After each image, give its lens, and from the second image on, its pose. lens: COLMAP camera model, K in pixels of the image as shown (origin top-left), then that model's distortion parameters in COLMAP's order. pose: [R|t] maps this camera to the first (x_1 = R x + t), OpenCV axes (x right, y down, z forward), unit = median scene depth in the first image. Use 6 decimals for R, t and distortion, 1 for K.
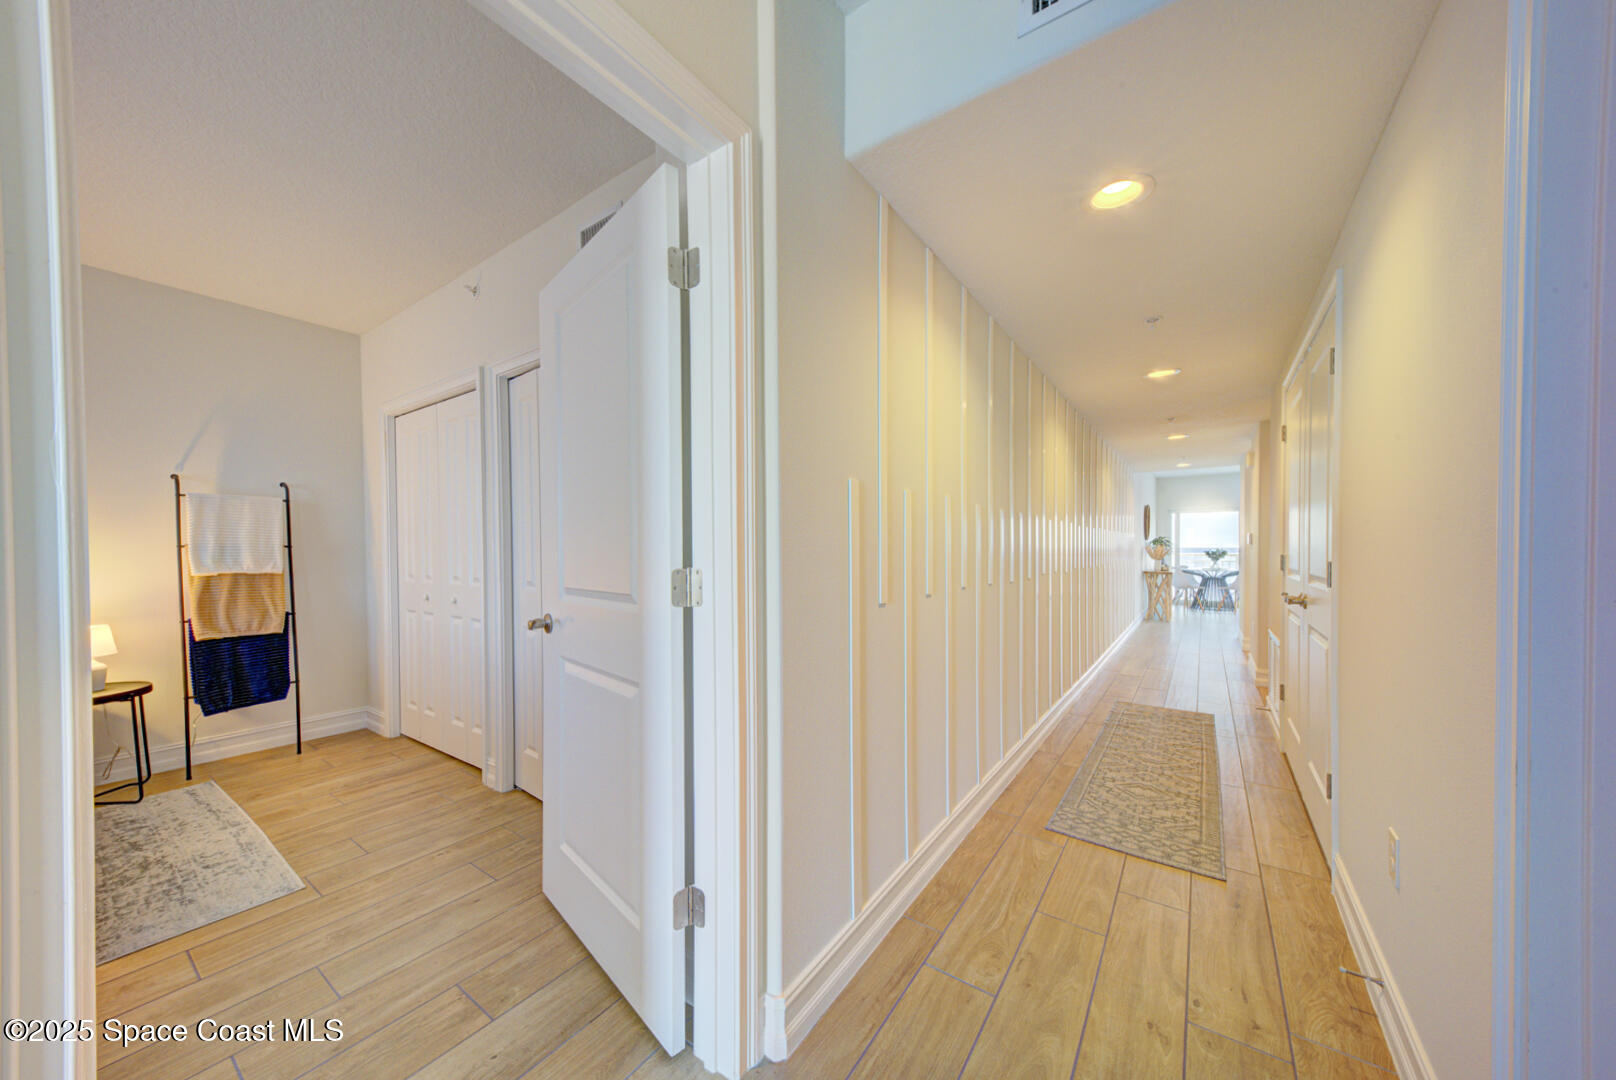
lens RADIAL K [[557.0, 0, 804.4], [0, 557.0, 555.8], [0, 0, 1]] dist [0.031787, -0.007623]
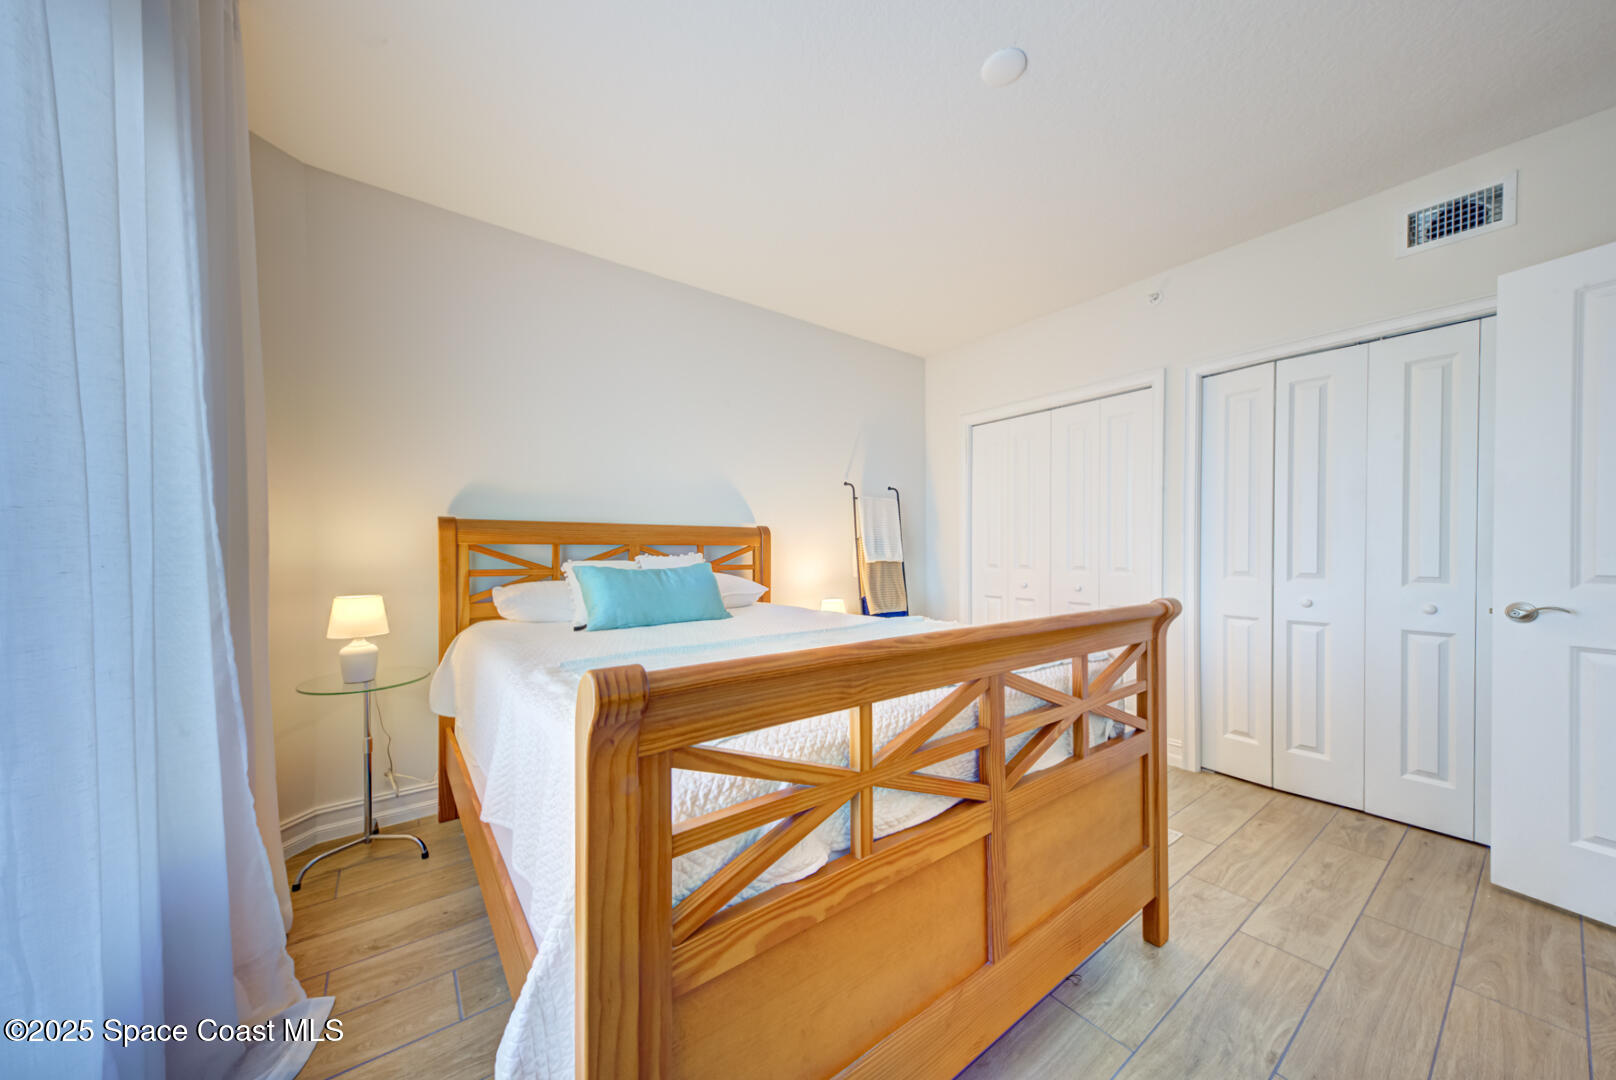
lens RADIAL K [[558.9, 0, 807.3], [0, 558.9, 555.1], [0, 0, 1]] dist [0.000515, 0.000062]
pose [[0.953208, 0.006064, -0.302256, -0.765447], [-0.006677, 0.999977, -0.000996, 0.017890], [0.302243, 0.002967, 0.953226, -0.173719]]
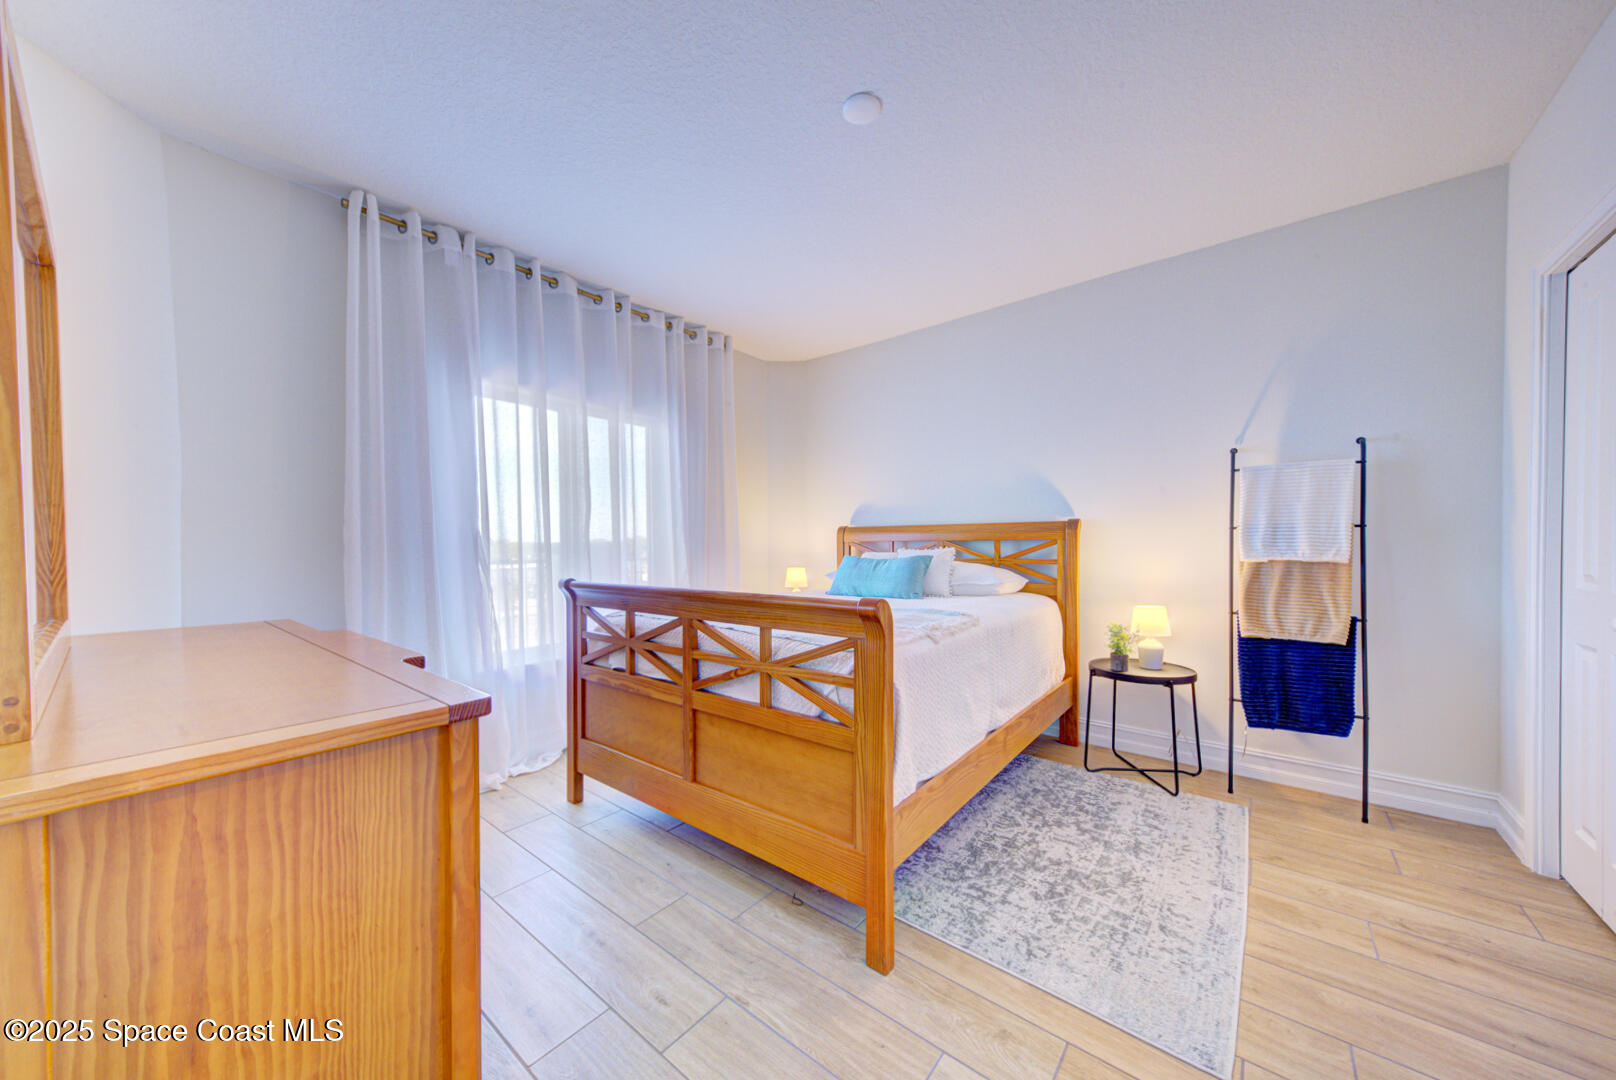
lens RADIAL K [[557.0, 0, 804.4], [0, 557.0, 555.8], [0, 0, 1]] dist [0.031787, -0.007623]
pose [[-0.061103, 0.026904, -0.997769, -0.155637], [-0.001953, 0.999632, 0.027074, 0.003752], [0.998130, 0.003603, -0.061028, 0.358098]]
